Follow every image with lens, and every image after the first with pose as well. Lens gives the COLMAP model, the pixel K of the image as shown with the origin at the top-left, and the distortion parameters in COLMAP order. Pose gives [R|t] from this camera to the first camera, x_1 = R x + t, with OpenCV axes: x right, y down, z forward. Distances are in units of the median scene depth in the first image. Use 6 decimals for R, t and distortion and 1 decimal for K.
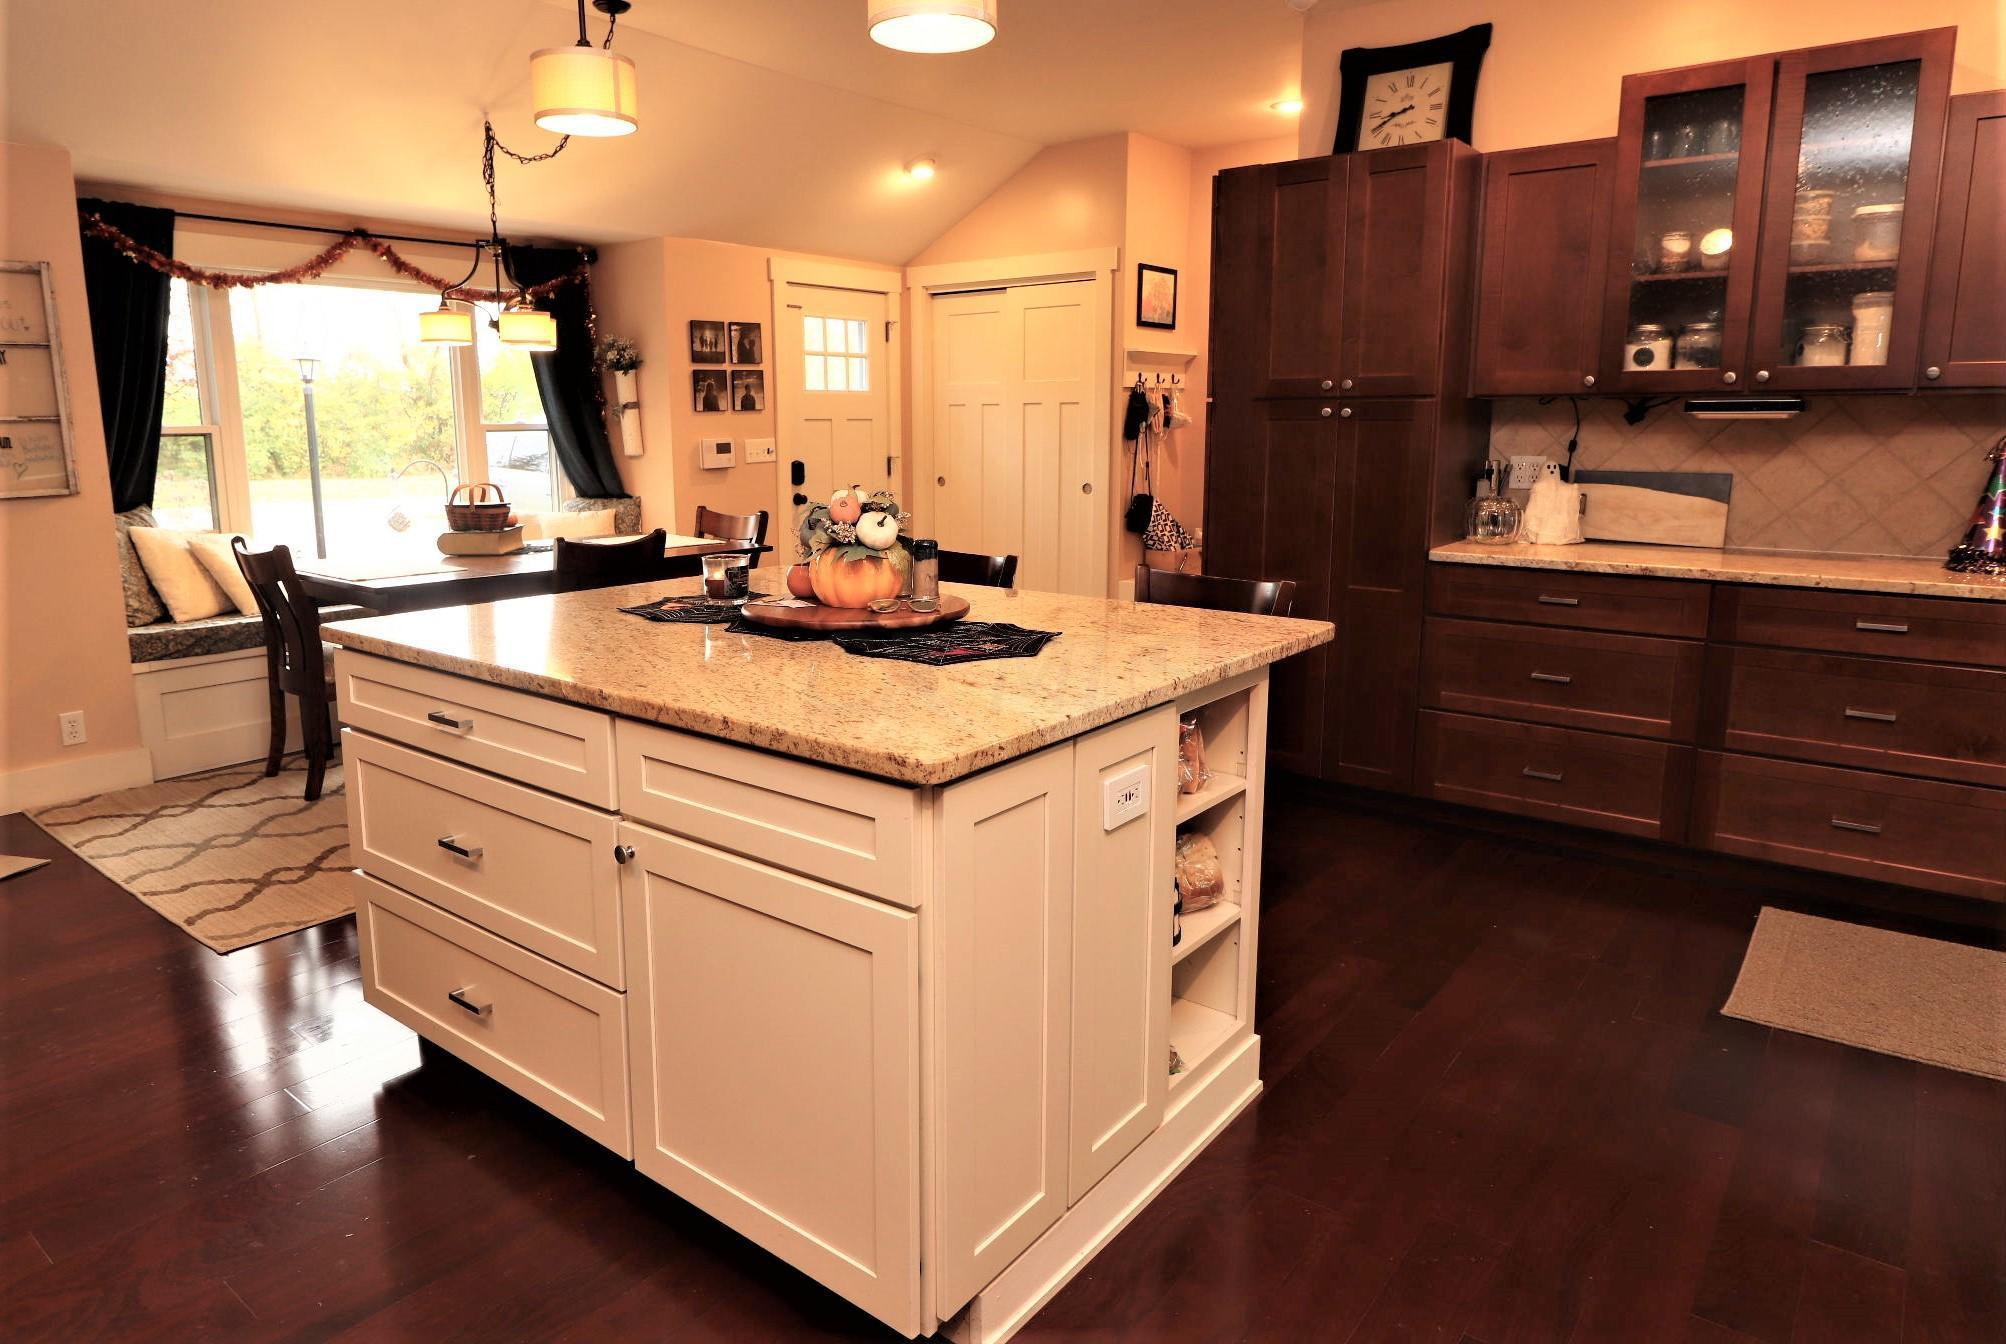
lens RADIAL K [[1201.7, 0, 963.0], [0, 1201.7, 623.1], [0, 0, 1]] dist [0.005773, -0.010239]
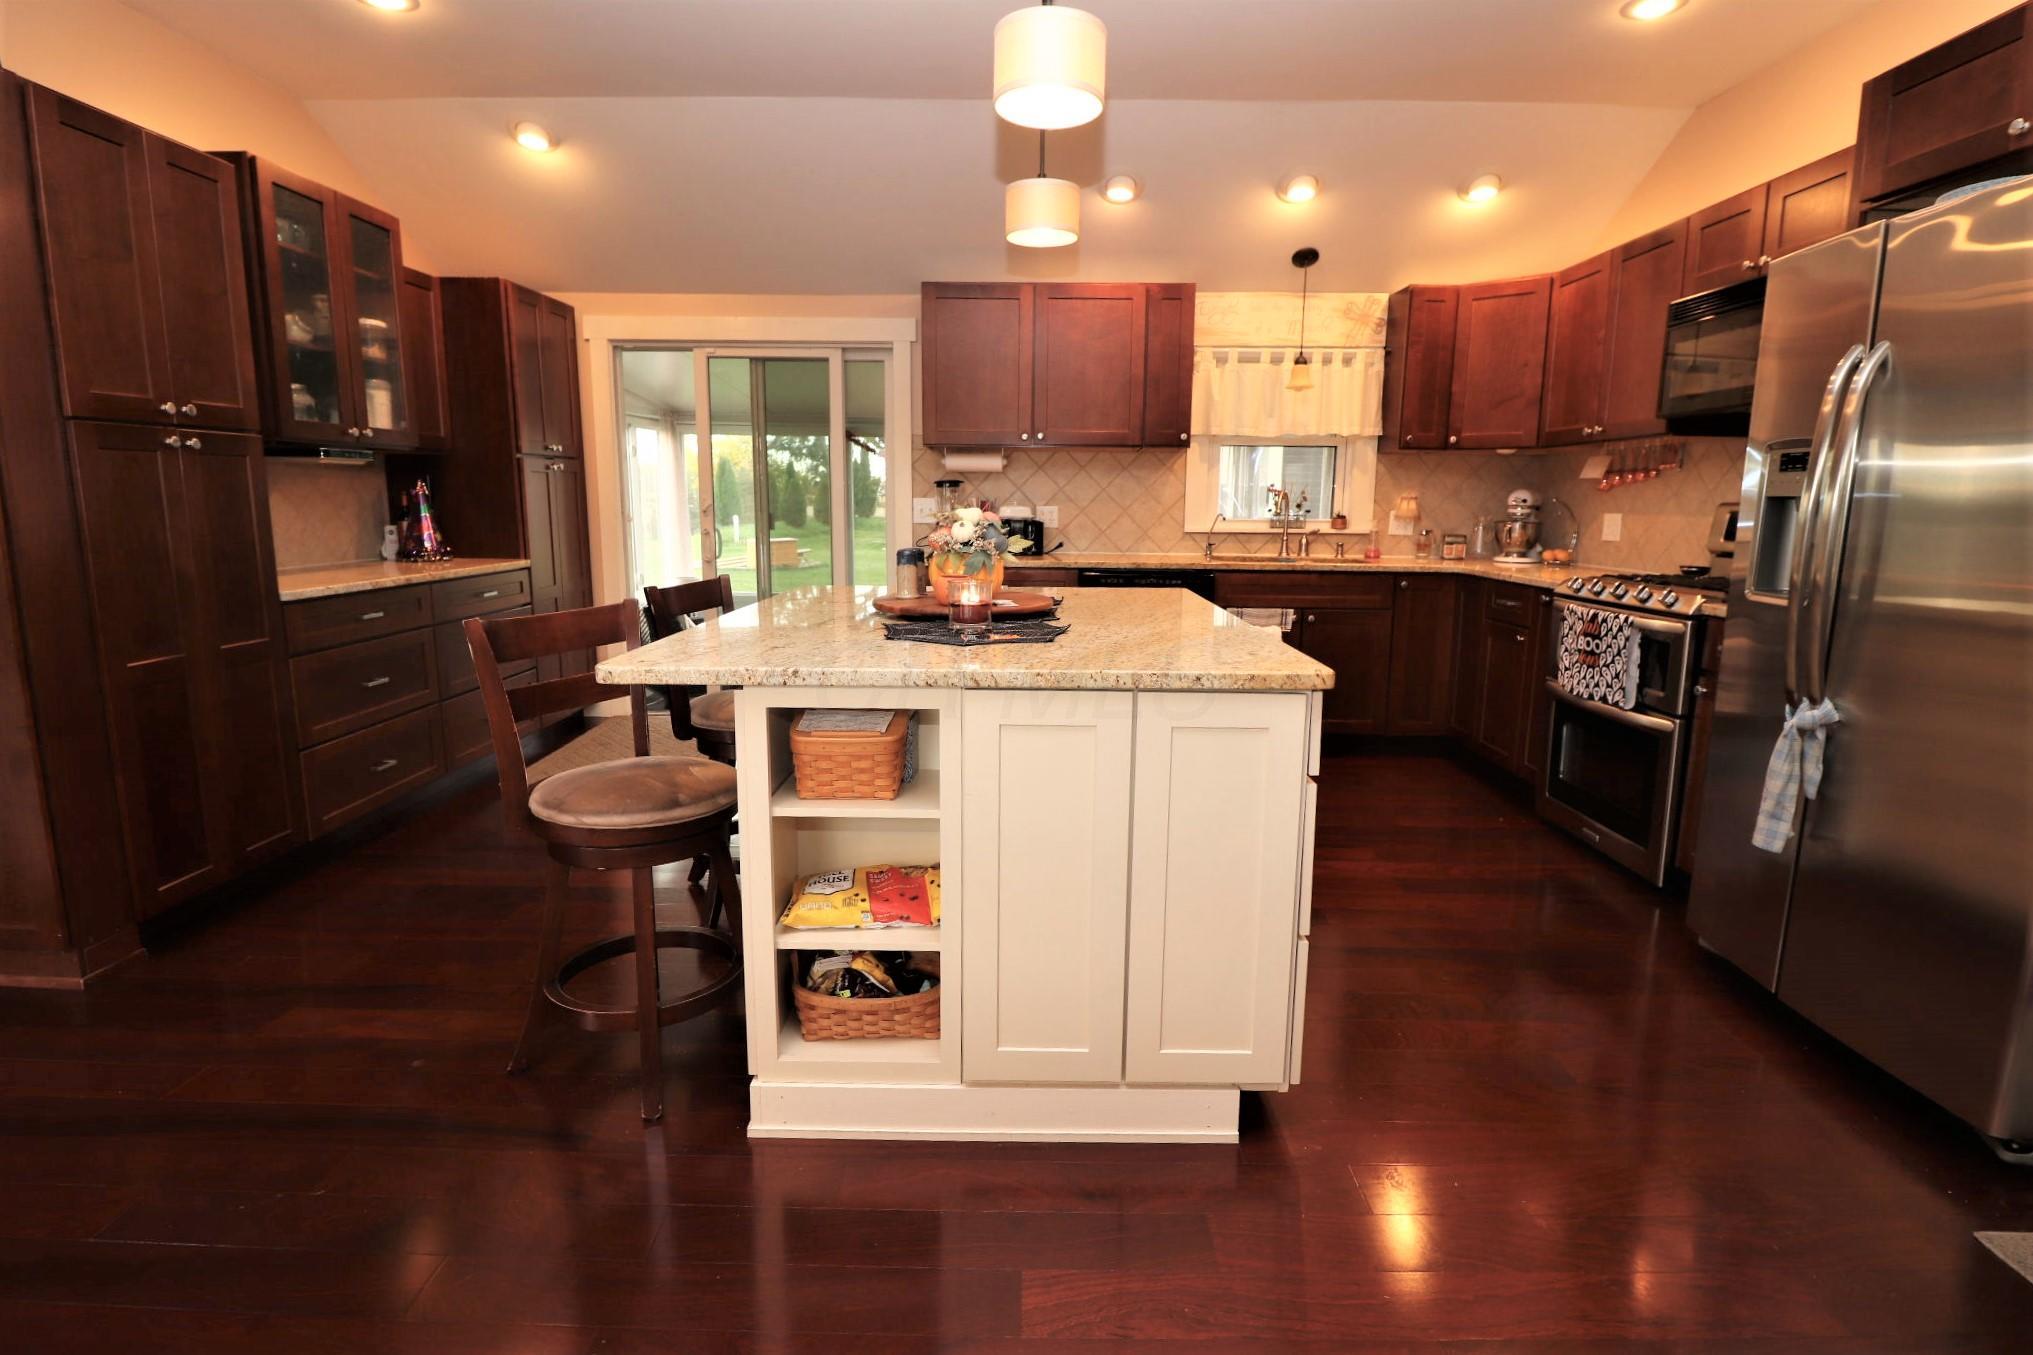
lens RADIAL K [[976.7, 0, 1025.0], [0, 976.7, 664.0], [0, 0, 1]] dist [-0.008840, -0.004360]
pose [[-0.623870, -0.134040, 0.769948, -0.599501], [0.122075, 0.956376, 0.265410, -0.138743], [-0.771935, 0.259573, -0.580291, 1.001536]]
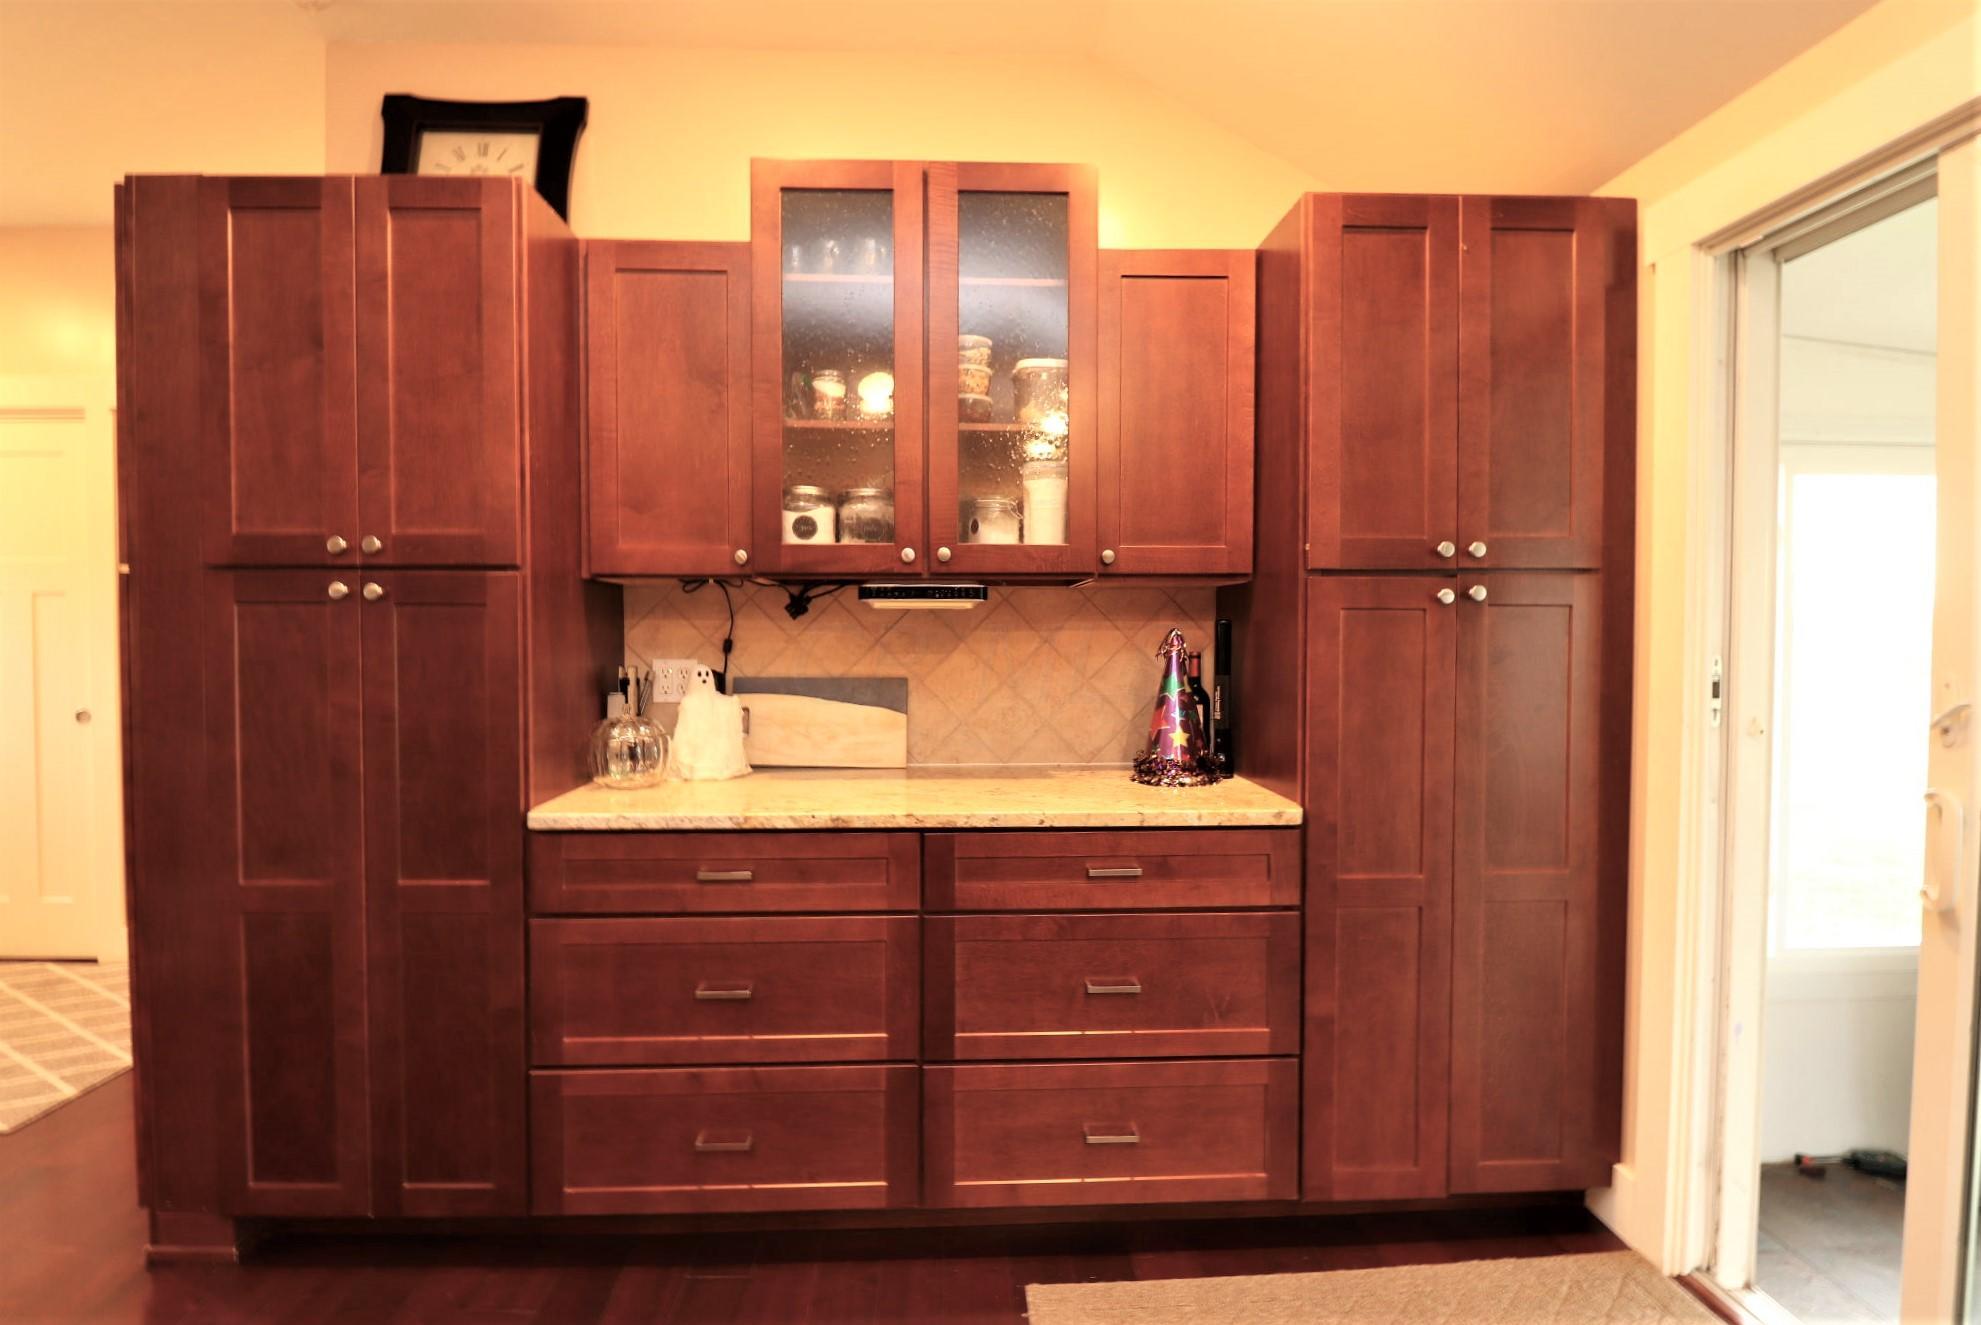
lens RADIAL K [[951.7, 0, 965.8], [0, 951.7, 655.5], [0, 0, 1]] dist [-0.008840, -0.004360]
pose [[0.761557, -0.010113, 0.648019, 0.242631], [0.104510, 0.988709, -0.107391, -0.063885], [-0.639616, 0.149509, 0.754015, 0.471920]]
